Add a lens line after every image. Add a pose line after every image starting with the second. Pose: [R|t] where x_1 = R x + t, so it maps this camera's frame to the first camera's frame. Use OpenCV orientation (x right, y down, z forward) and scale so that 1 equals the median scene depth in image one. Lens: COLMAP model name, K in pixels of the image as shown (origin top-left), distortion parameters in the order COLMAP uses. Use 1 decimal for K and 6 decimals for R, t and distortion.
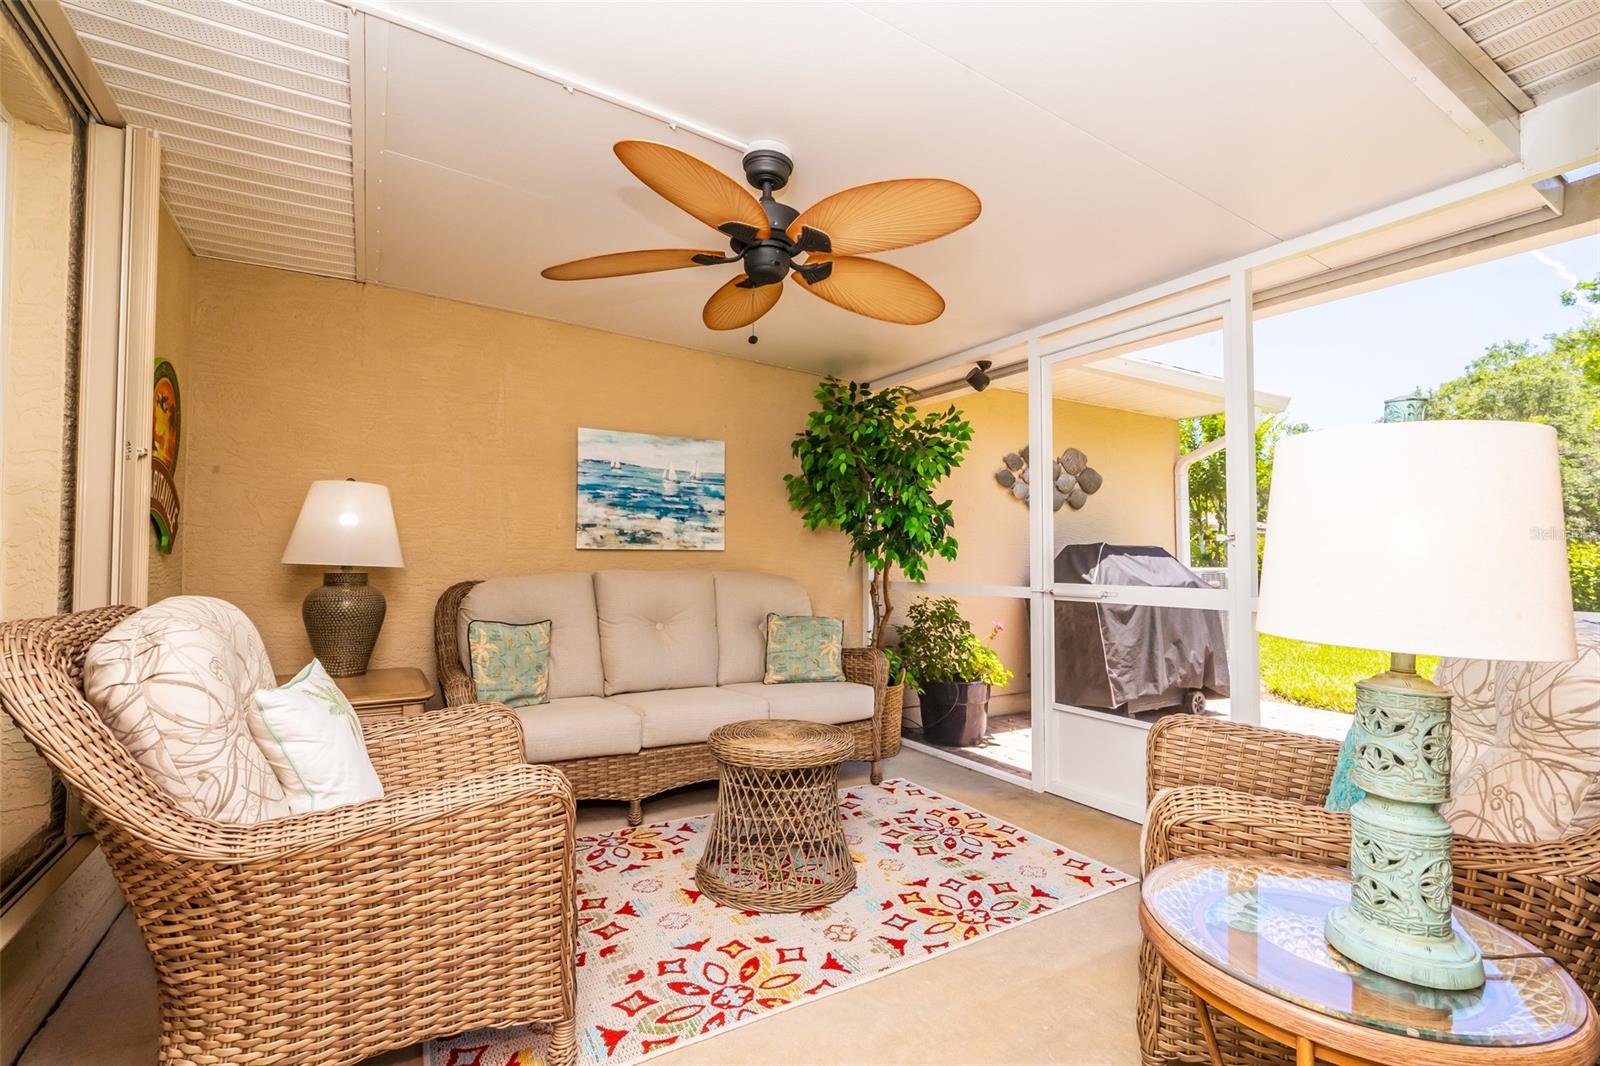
lens RADIAL K [[721.1, 0, 805.4], [0, 721.1, 532.0], [0, 0, 1]] dist [-0.018097, 0.007894]
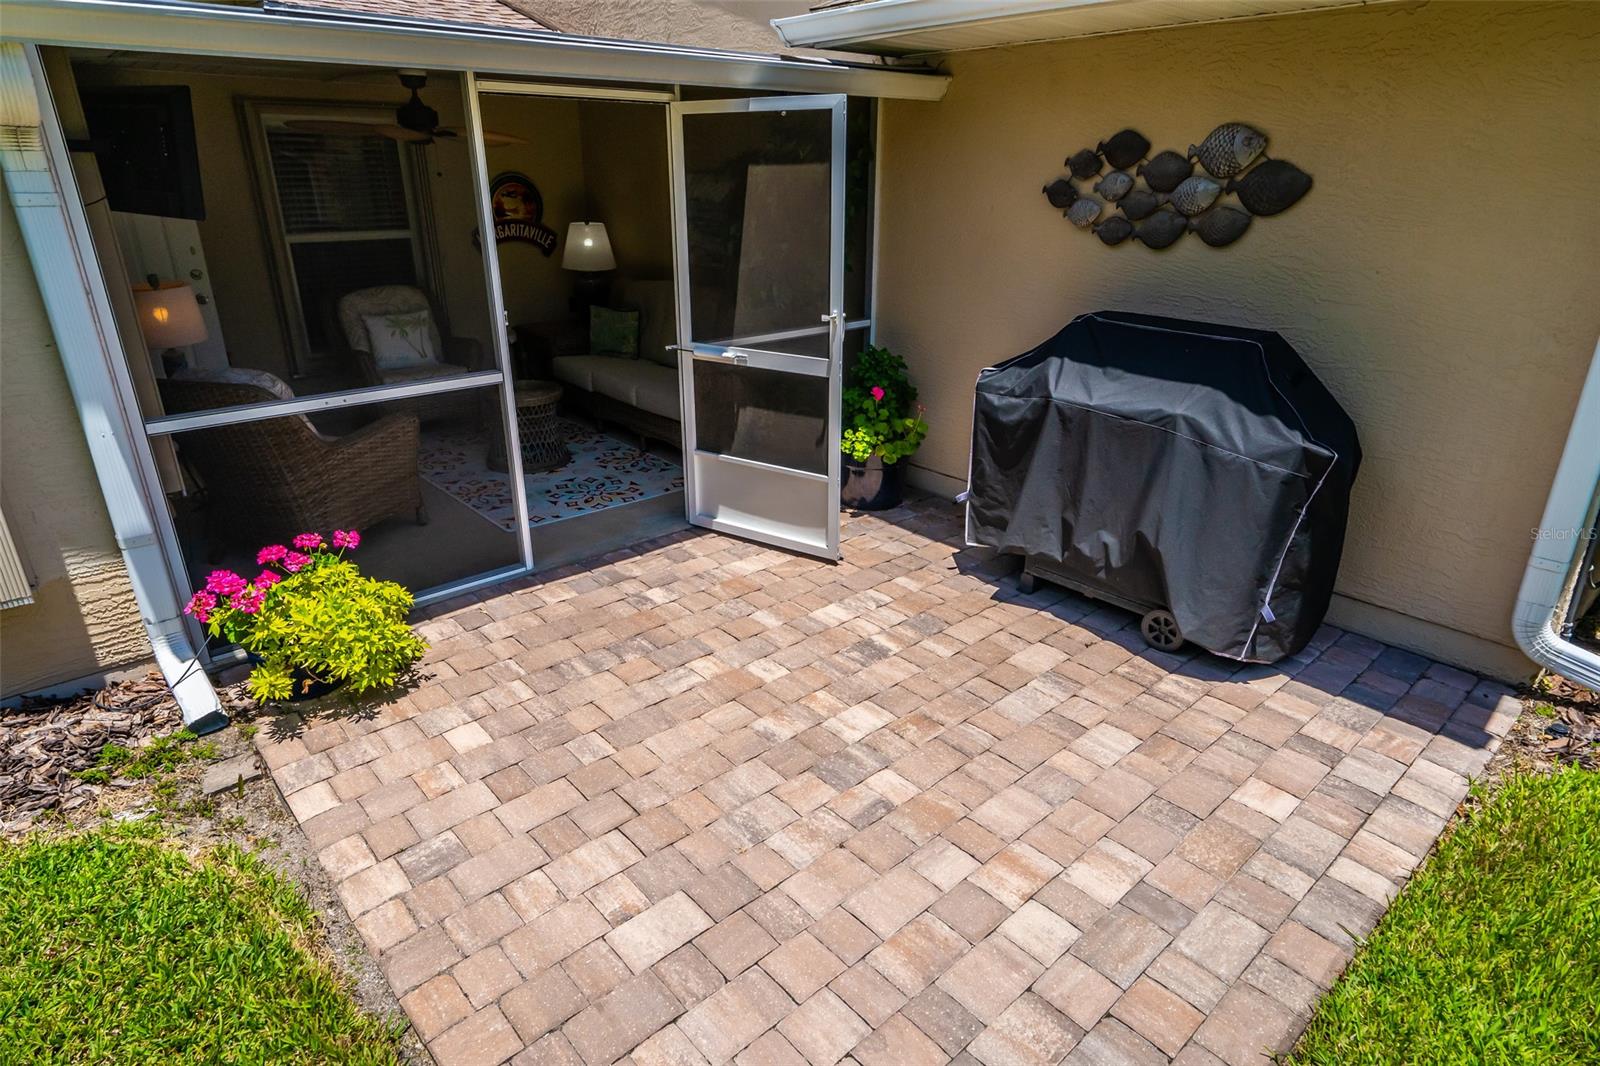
lens RADIAL K [[897.5, 0, 800.0], [0, 897.5, 533.0], [0, 0, 1]] dist [0.000545, 0.001227]
pose [[0.181092, 0.368589, -0.911783, 1.899724], [0.030475, 0.924563, 0.379809, -0.185976], [0.982994, -0.096567, 0.156199, 1.064473]]
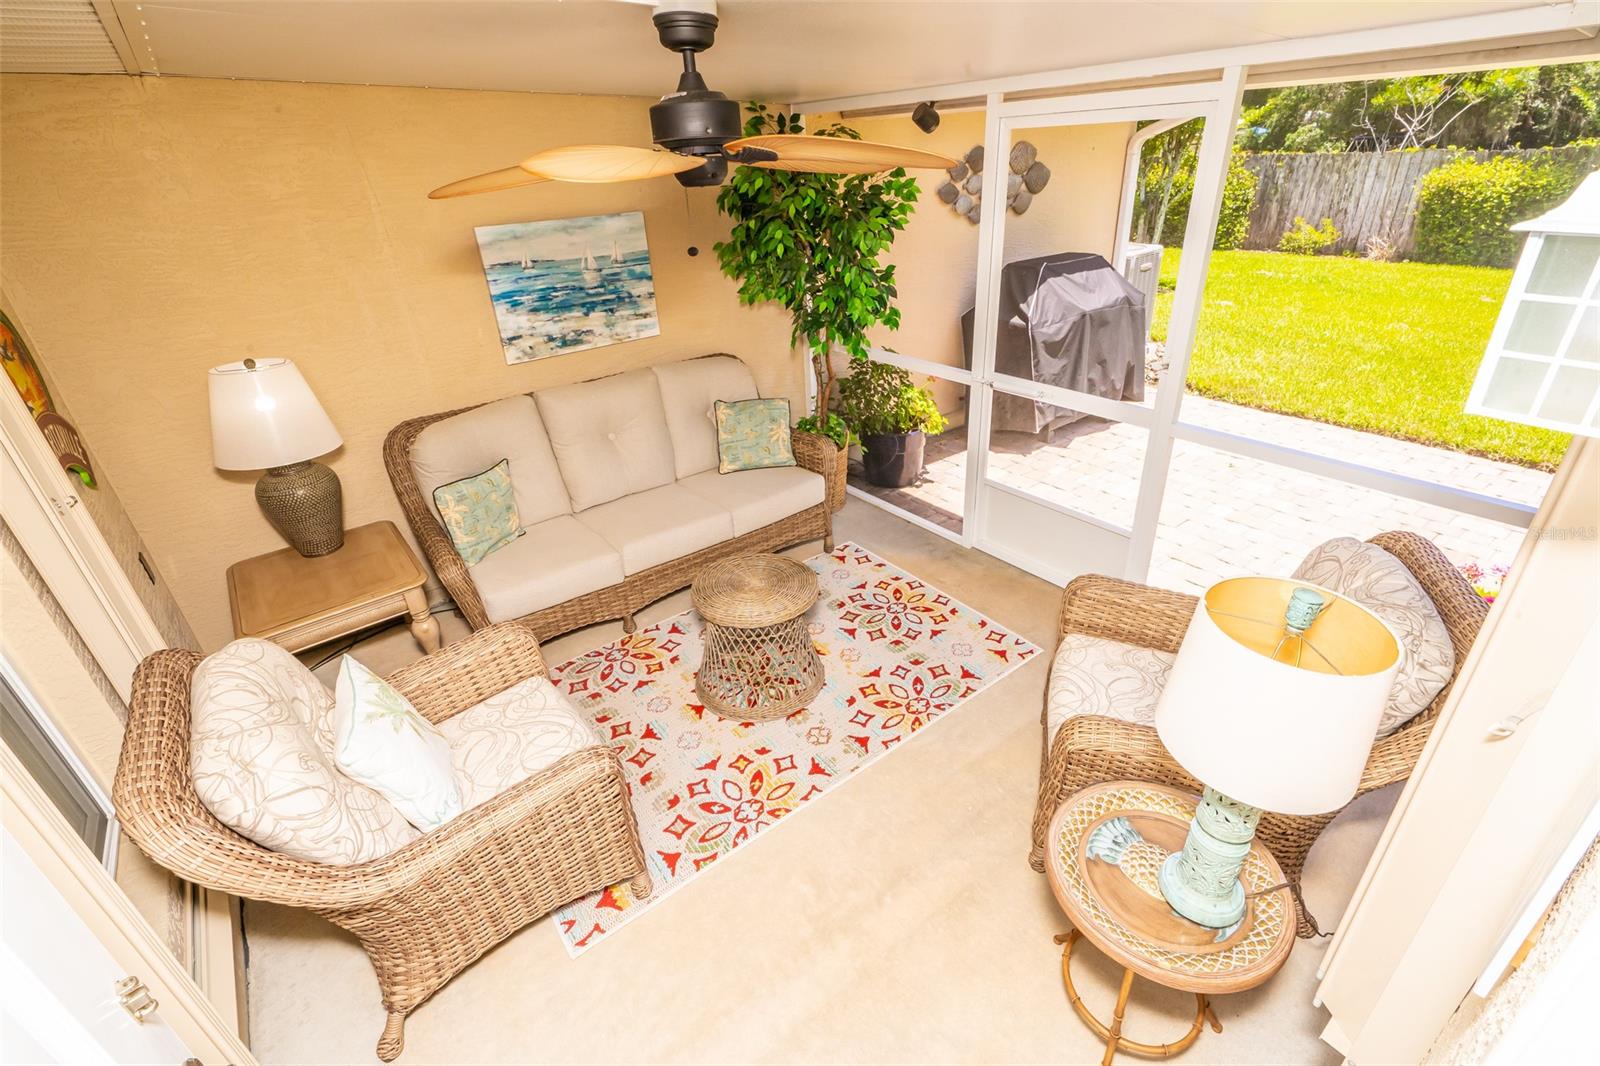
lens RADIAL K [[721.1, 0, 805.4], [0, 721.1, 532.0], [0, 0, 1]] dist [-0.018097, 0.007894]
pose [[0.992161, -0.099389, 0.075748, -0.026359], [0.048549, 0.865116, 0.499216, -0.290870], [-0.115147, -0.491625, 0.863160, 0.033663]]
